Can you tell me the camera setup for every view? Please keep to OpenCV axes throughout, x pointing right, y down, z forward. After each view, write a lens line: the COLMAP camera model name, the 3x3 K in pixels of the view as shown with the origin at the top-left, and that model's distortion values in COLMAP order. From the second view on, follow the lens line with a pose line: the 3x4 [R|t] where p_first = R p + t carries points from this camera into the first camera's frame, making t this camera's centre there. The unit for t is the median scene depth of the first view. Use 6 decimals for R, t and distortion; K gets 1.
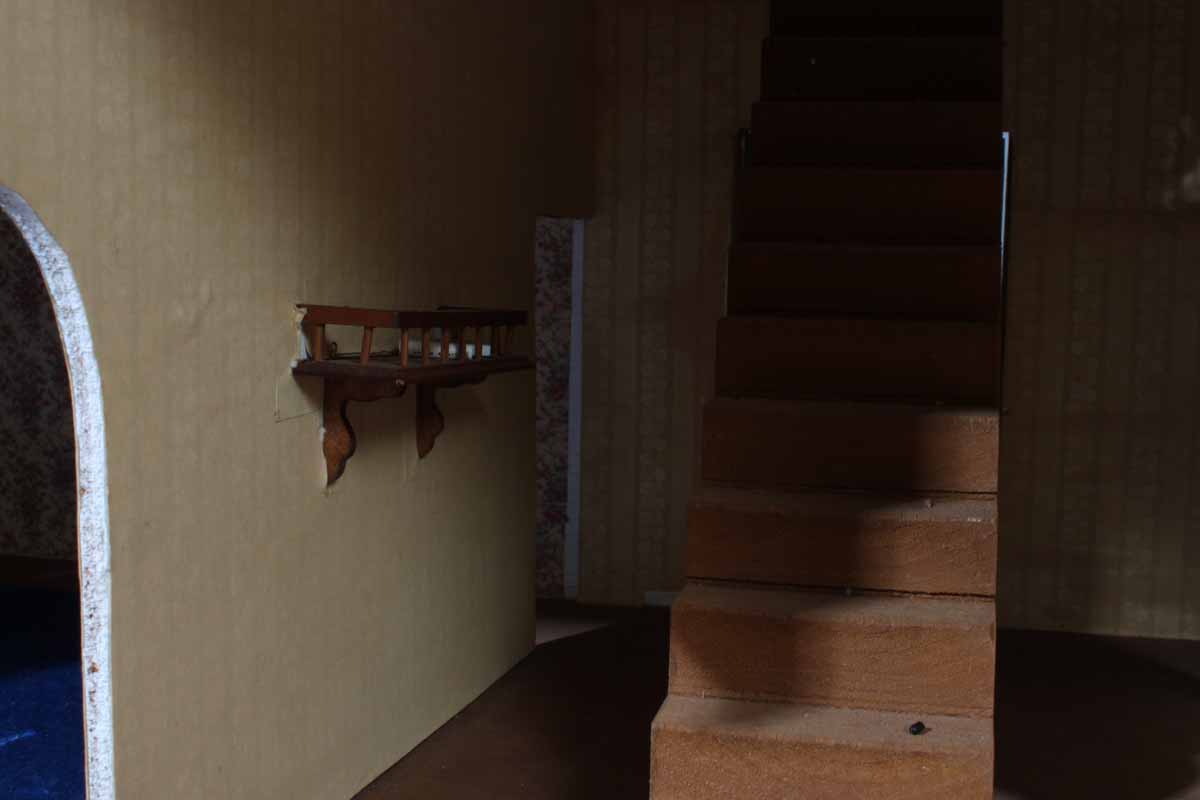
lens RADIAL K [[1562.0, 0, 612.3], [0, 1562.0, 399.7], [0, 0, 1]] dist [-0.052047, 0.000000]
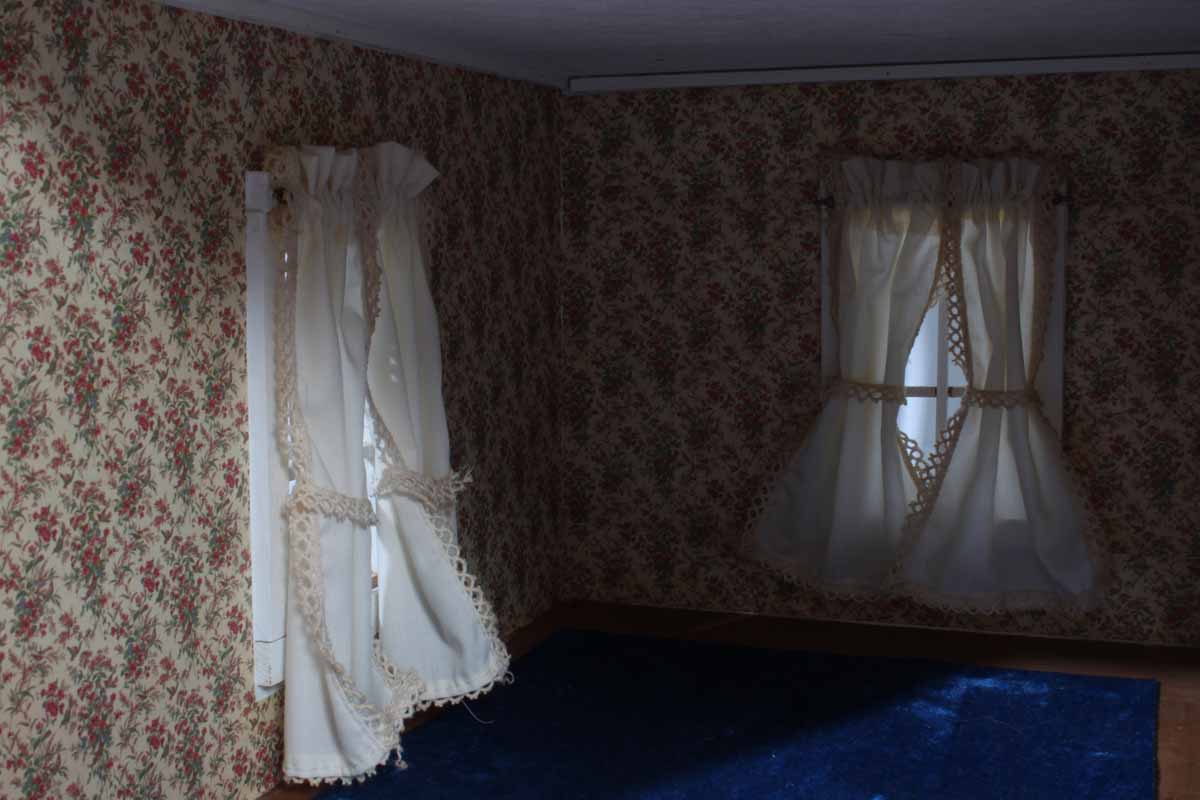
lens RADIAL K [[1562.0, 0, 596.7], [0, 1562.0, 400.2], [0, 0, 1]] dist [-0.052047, 0.000000]
pose [[0.989716, -0.019952, -0.141649, -0.494634], [0.021541, 0.999721, 0.009692, -0.100350], [0.141416, -0.012644, 0.989870, -0.147373]]
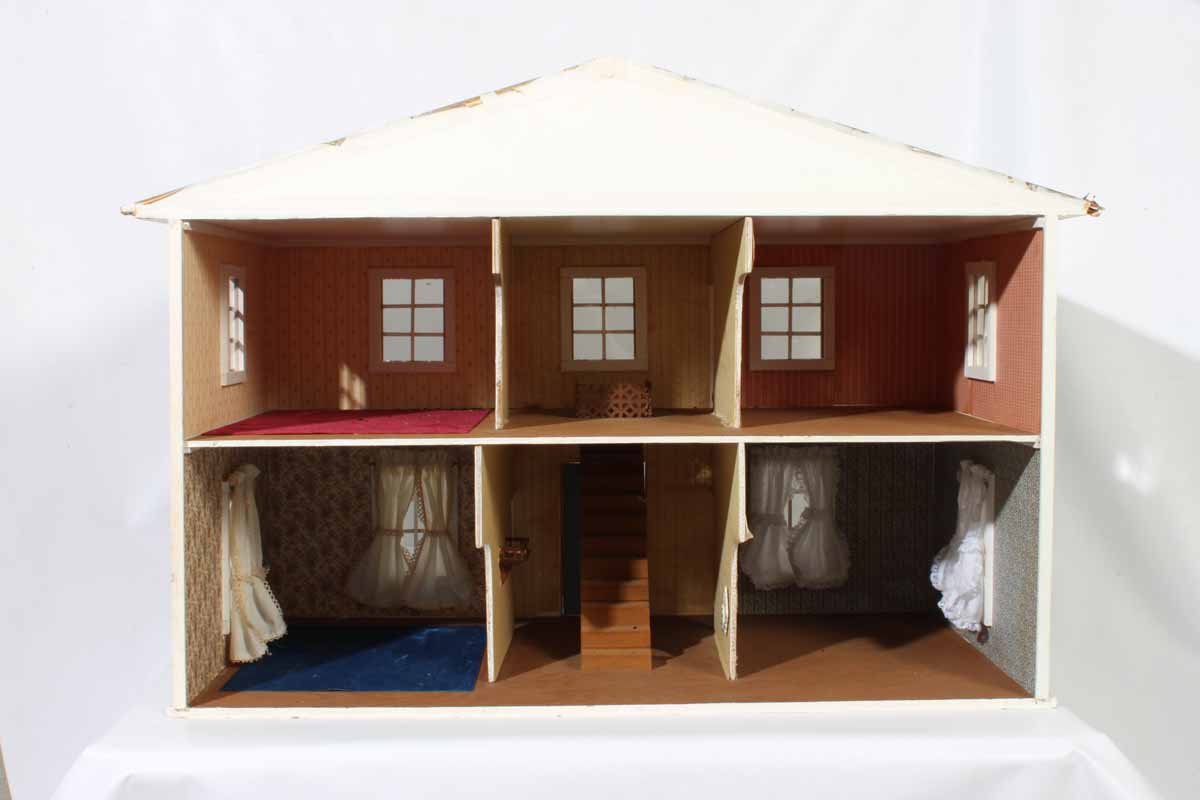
lens RADIAL K [[1562.0, 0, 607.6], [0, 1562.0, 409.8], [0, 0, 1]] dist [-0.052047, 0.000000]
pose [[0.973256, -0.041665, 0.225914, -0.885704], [0.048970, 0.998440, -0.026824, -0.316267], [-0.224444, 0.037170, 0.973778, -3.465448]]
